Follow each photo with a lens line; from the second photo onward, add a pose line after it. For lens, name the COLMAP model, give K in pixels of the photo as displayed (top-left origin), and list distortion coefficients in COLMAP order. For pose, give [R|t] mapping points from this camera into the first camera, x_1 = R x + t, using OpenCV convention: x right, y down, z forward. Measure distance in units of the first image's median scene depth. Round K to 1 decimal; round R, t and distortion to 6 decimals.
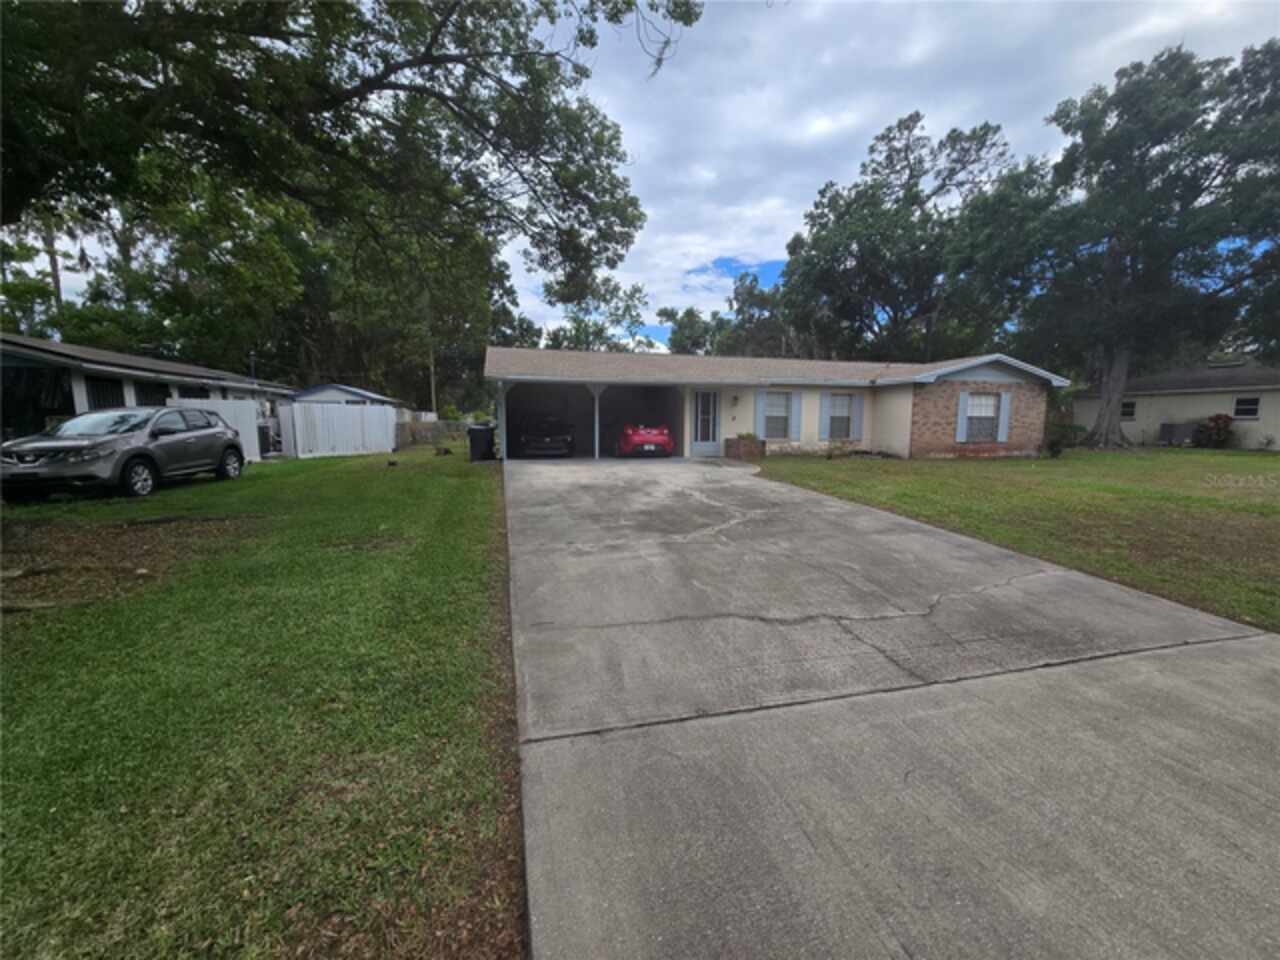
lens RADIAL K [[516.4, 0, 637.7], [0, 516.4, 484.8], [0, 0, 1]] dist [-0.001199, -0.000633]
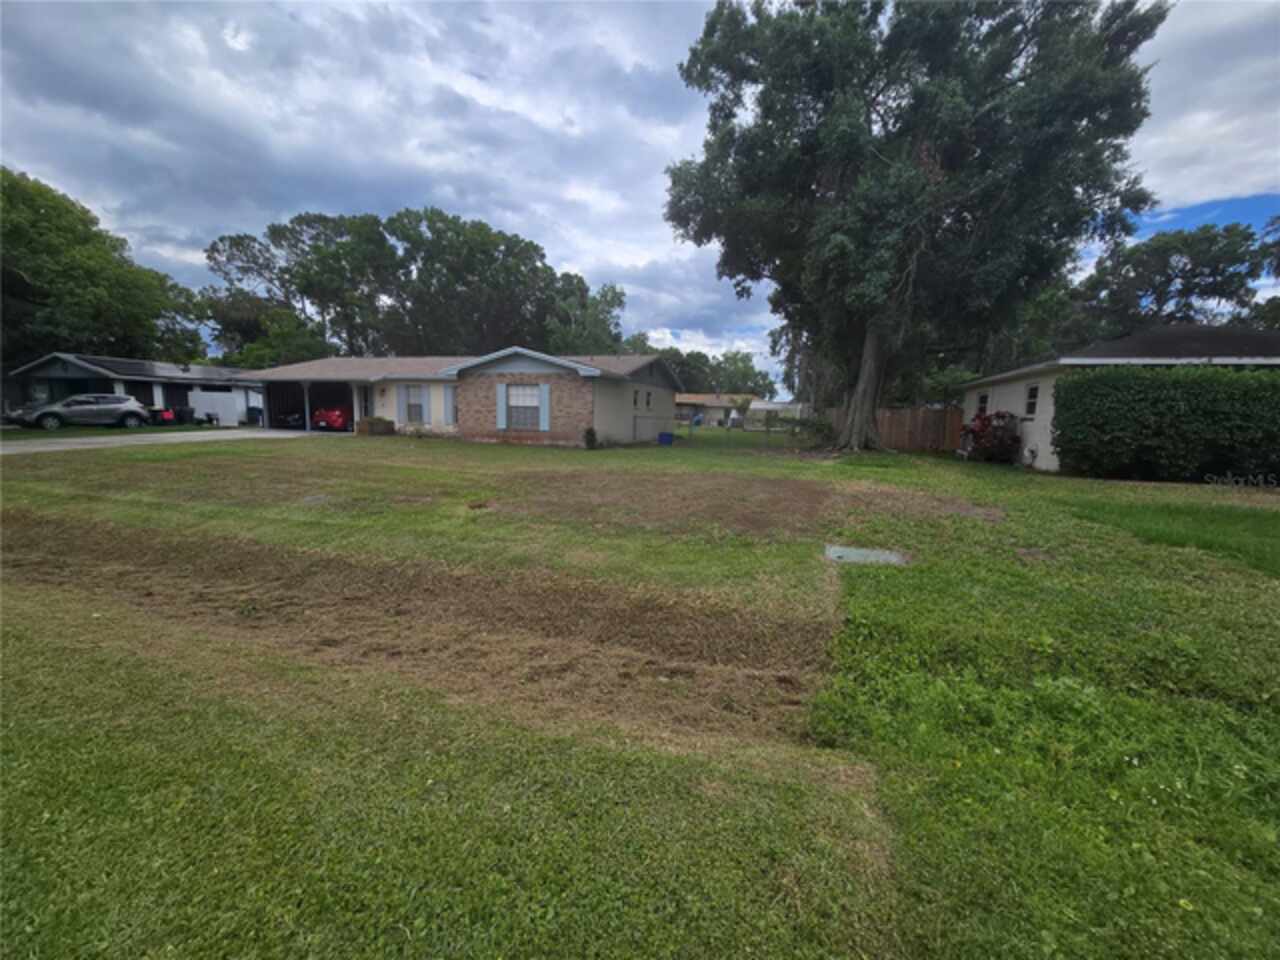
lens RADIAL K [[516.4, 0, 637.7], [0, 516.4, 484.8], [0, 0, 1]] dist [-0.001199, -0.000633]
pose [[0.835509, 0.092602, -0.541617, 1.435839], [-0.090985, 0.995405, 0.029833, -0.023048], [0.541892, 0.024353, 0.840096, 0.231585]]
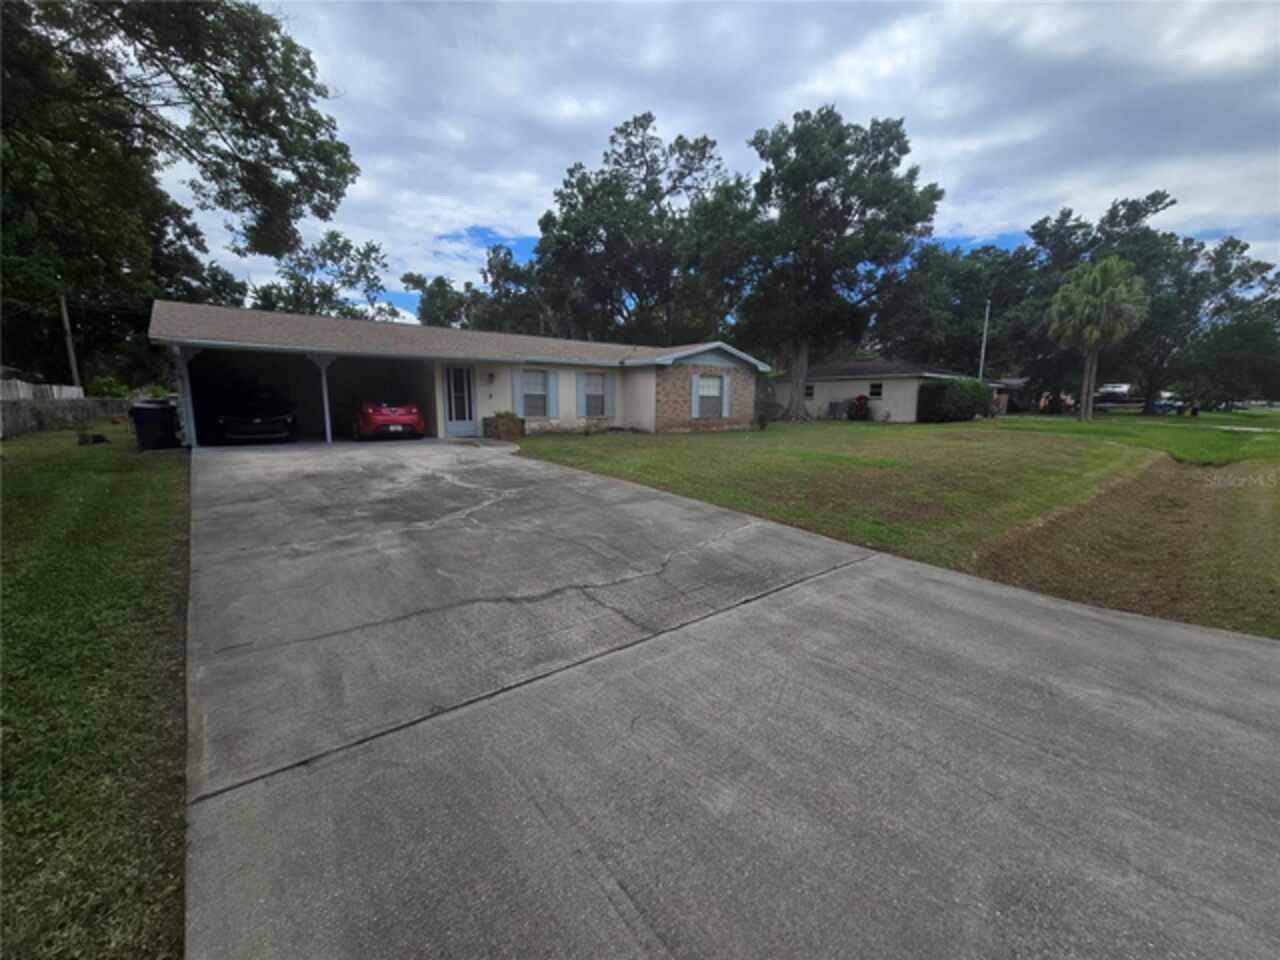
lens RADIAL K [[516.4, 0, 637.7], [0, 516.4, 484.8], [0, 0, 1]] dist [-0.001199, -0.000633]
pose [[0.910432, -0.064124, 0.408658, 0.031423], [0.048172, 0.997626, 0.049221, 0.002415], [-0.410843, -0.025126, 0.911360, 0.003897]]
